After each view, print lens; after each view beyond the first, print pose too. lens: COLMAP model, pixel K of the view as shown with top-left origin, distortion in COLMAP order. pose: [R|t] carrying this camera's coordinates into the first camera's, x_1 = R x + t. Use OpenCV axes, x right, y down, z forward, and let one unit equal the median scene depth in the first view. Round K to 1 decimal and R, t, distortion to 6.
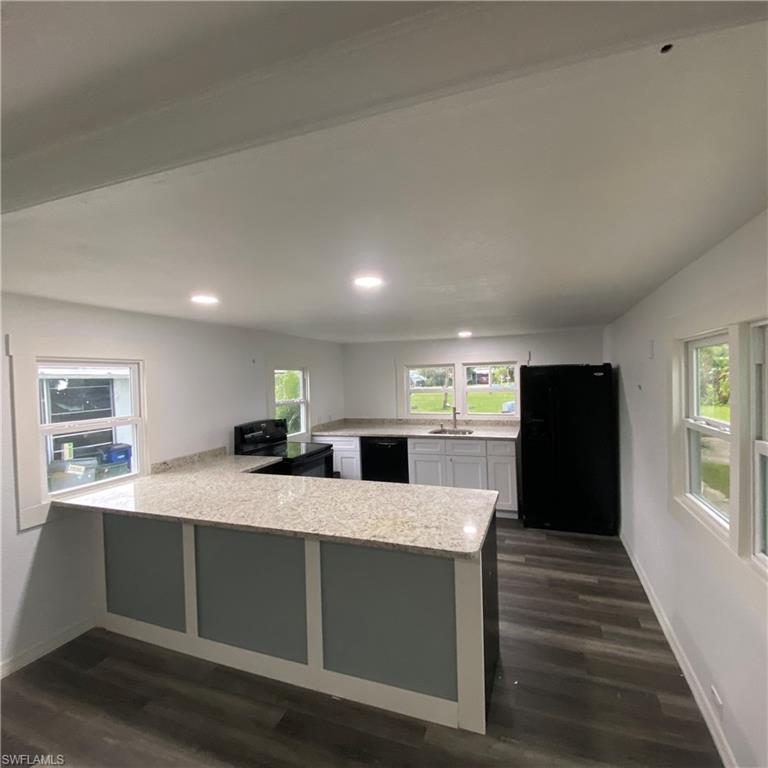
lens RADIAL K [[410.0, 0, 384.0], [0, 410.0, 384.0], [0, 0, 1]] dist [0.001830, 0.000140]
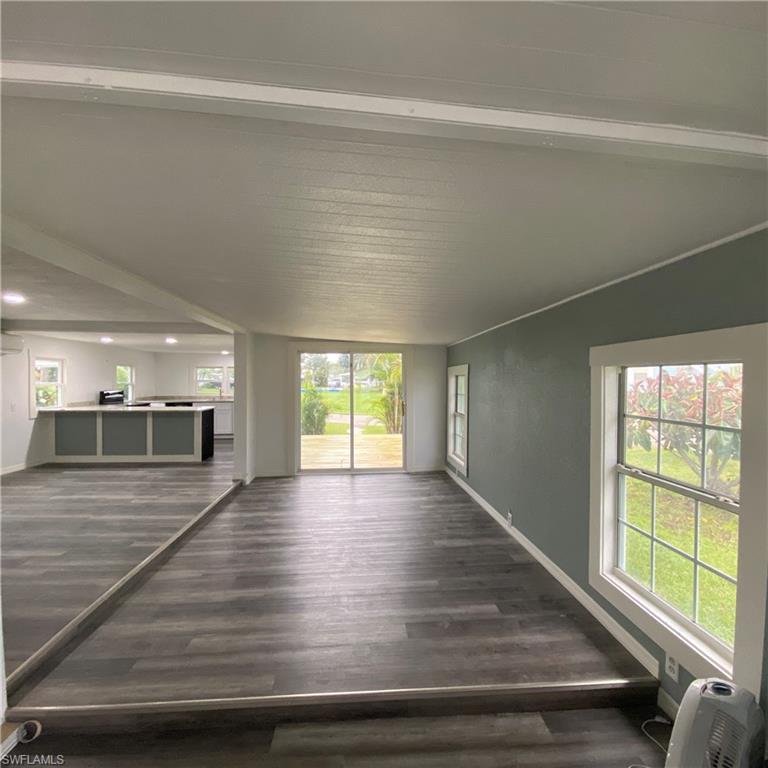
lens RADIAL K [[410.0, 0, 384.0], [0, 410.0, 384.0], [0, 0, 1]] dist [0.001830, 0.000140]
pose [[0.905686, 0.027643, 0.423048, 0.054577], [-0.023053, 0.999607, -0.015964, 0.050084], [-0.423323, 0.004706, 0.905967, -1.203991]]
